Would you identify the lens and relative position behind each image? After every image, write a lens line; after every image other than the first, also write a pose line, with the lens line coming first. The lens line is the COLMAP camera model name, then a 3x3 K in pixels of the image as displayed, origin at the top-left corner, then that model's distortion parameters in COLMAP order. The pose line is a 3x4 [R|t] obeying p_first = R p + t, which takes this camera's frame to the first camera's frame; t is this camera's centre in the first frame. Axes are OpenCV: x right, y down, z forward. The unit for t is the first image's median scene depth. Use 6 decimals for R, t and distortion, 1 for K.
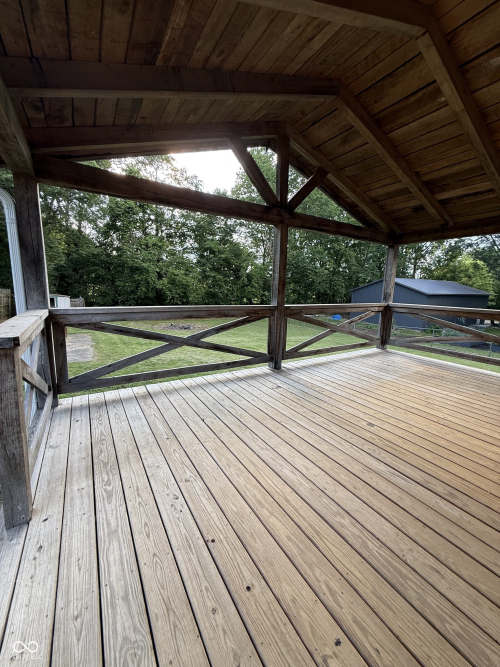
lens RADIAL K [[265.7, 0, 250.0], [0, 265.7, 333.5], [0, 0, 1]] dist [0.000756, -0.000202]
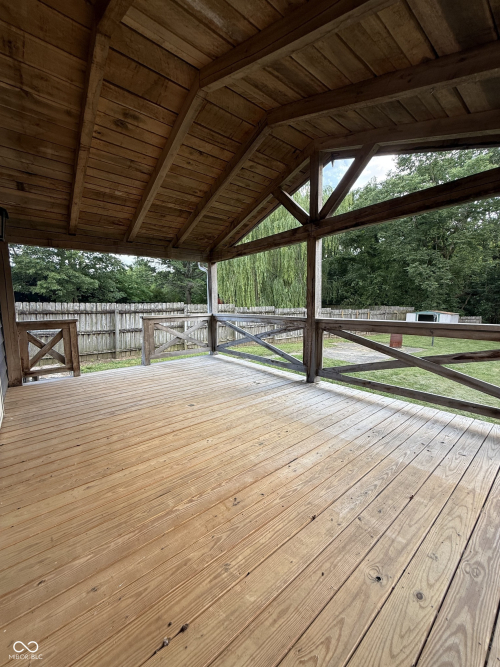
lens RADIAL K [[265.7, 0, 250.0], [0, 265.7, 333.5], [0, 0, 1]] dist [0.000756, -0.000202]
pose [[0.131773, 0.087915, -0.987374, 1.084654], [-0.143407, 0.987272, 0.068767, -0.083910], [0.980852, 0.132534, 0.142703, 0.652624]]
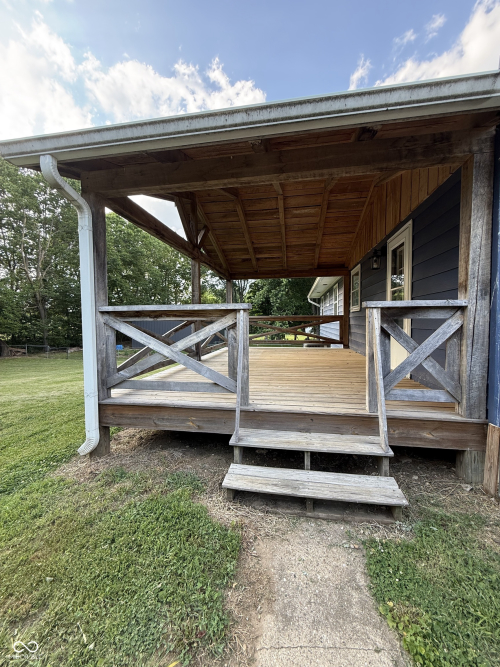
lens RADIAL K [[265.7, 0, 250.0], [0, 265.7, 333.5], [0, 0, 1]] dist [0.000756, -0.000202]
pose [[0.660152, -0.062875, 0.748496, -0.797600], [0.151559, 0.987145, -0.050749, 0.114398], [-0.735683, 0.146944, 0.661195, -0.118445]]
